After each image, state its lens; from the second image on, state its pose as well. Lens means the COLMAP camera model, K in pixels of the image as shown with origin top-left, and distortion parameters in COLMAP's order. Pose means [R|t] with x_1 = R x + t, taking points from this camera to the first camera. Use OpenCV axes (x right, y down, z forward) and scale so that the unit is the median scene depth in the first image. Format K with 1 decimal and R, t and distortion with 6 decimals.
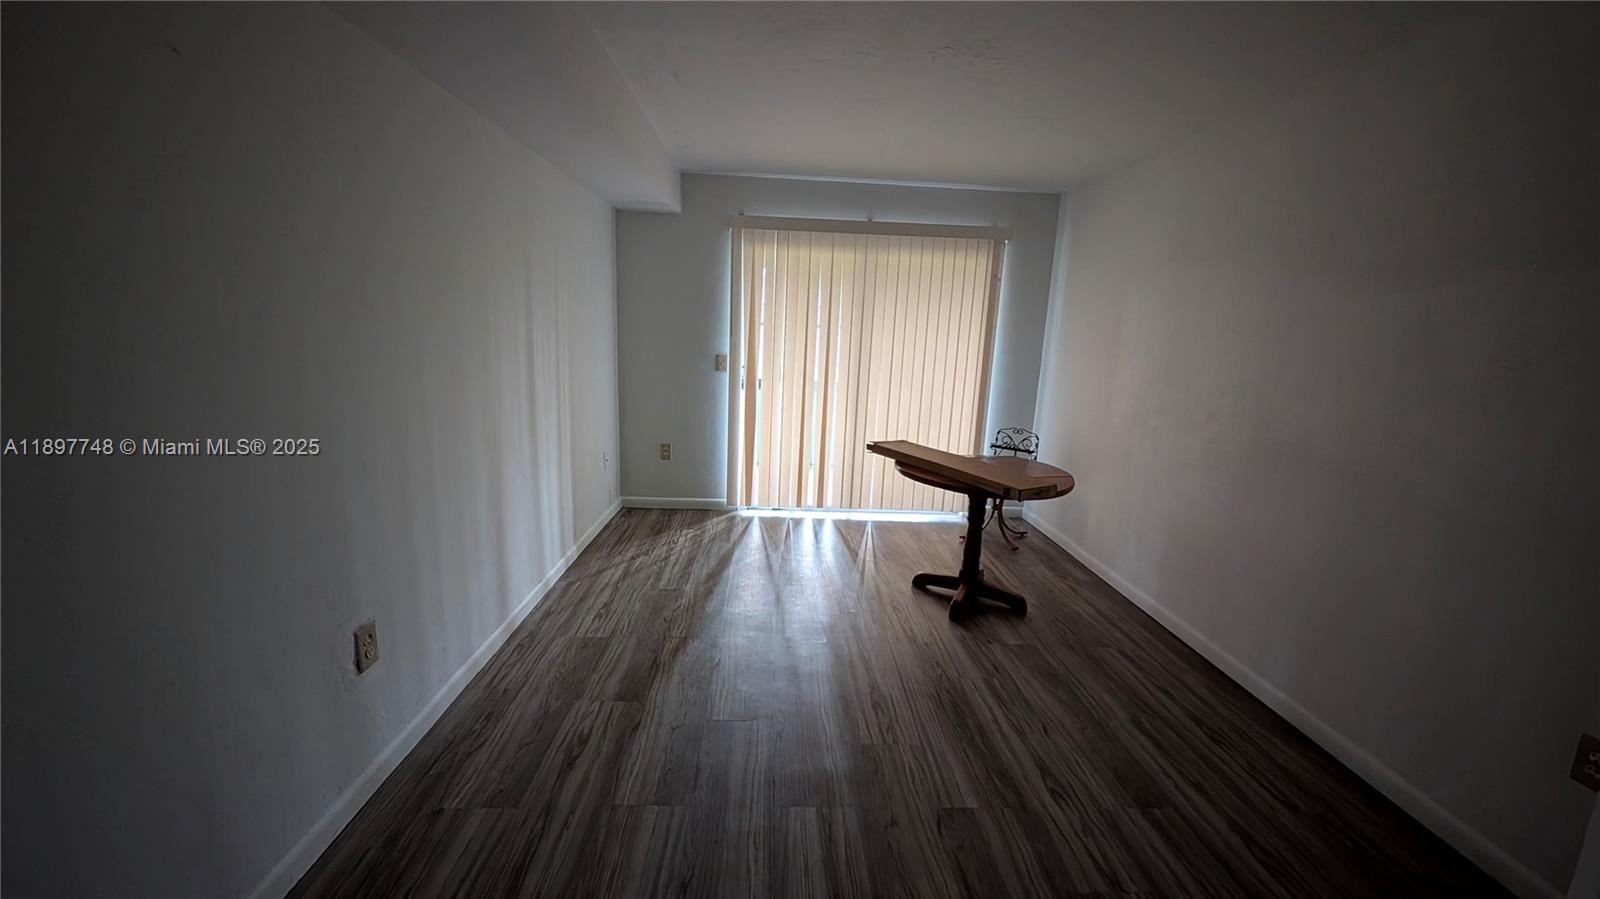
lens RADIAL K [[603.9, 0, 804.6], [0, 603.9, 451.7], [0, 0, 1]] dist [0.000208, 0.000650]
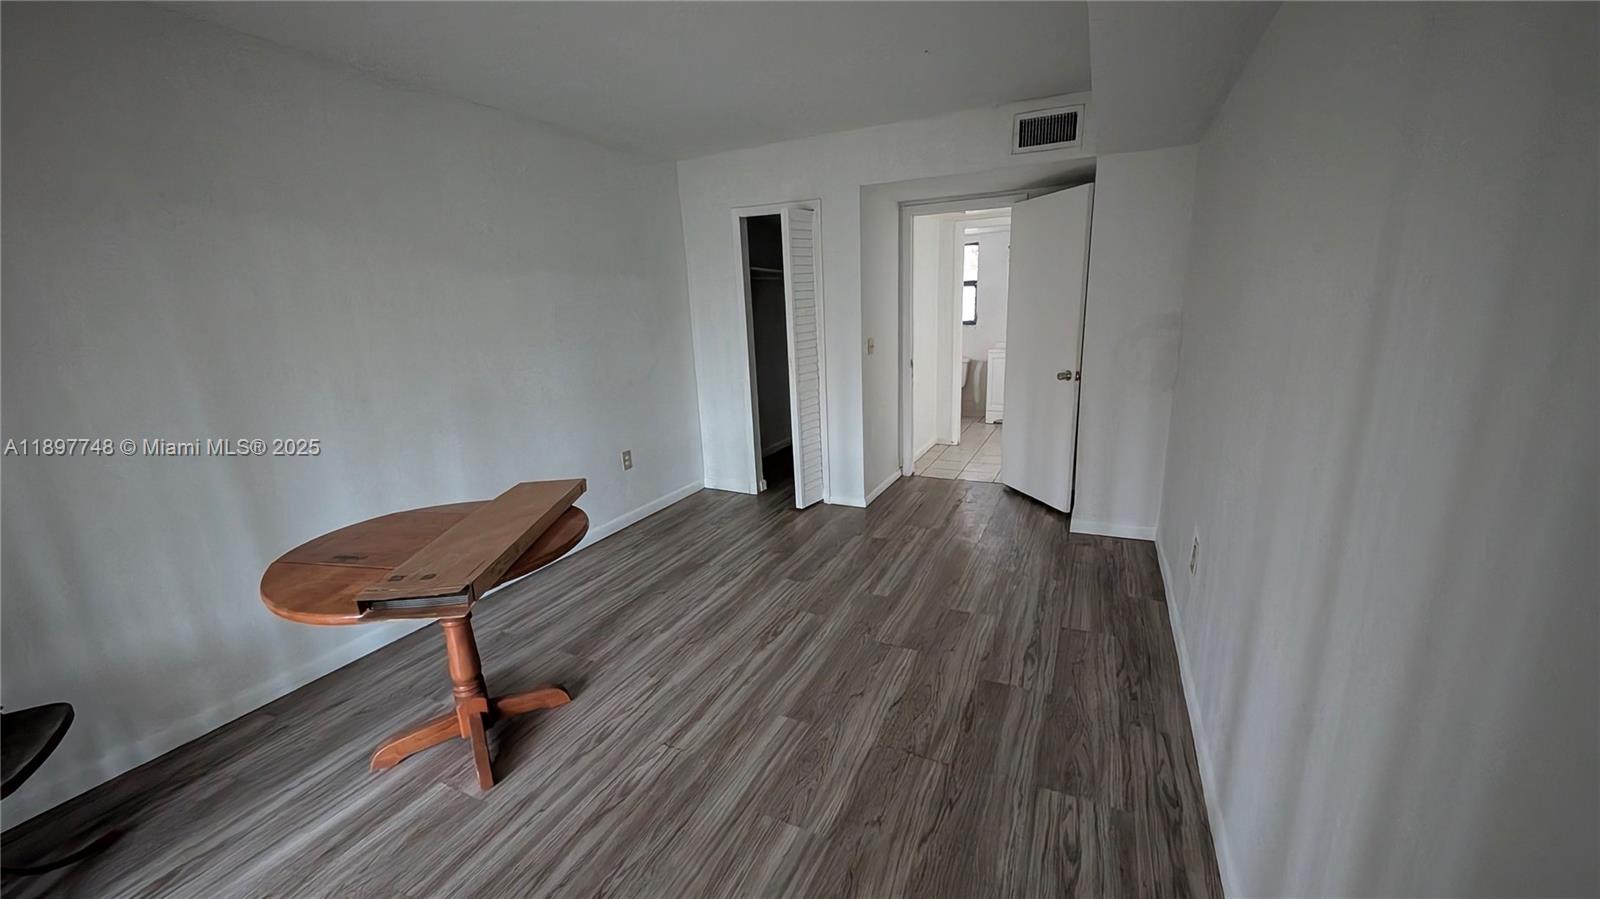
lens RADIAL K [[603.9, 0, 804.6], [0, 603.9, 451.7], [0, 0, 1]] dist [0.000208, 0.000650]
pose [[-0.878734, -0.124022, 0.460918, -0.444838], [0.094801, 0.901066, 0.423193, -0.404158], [-0.467803, 0.415570, -0.780040, 1.838497]]
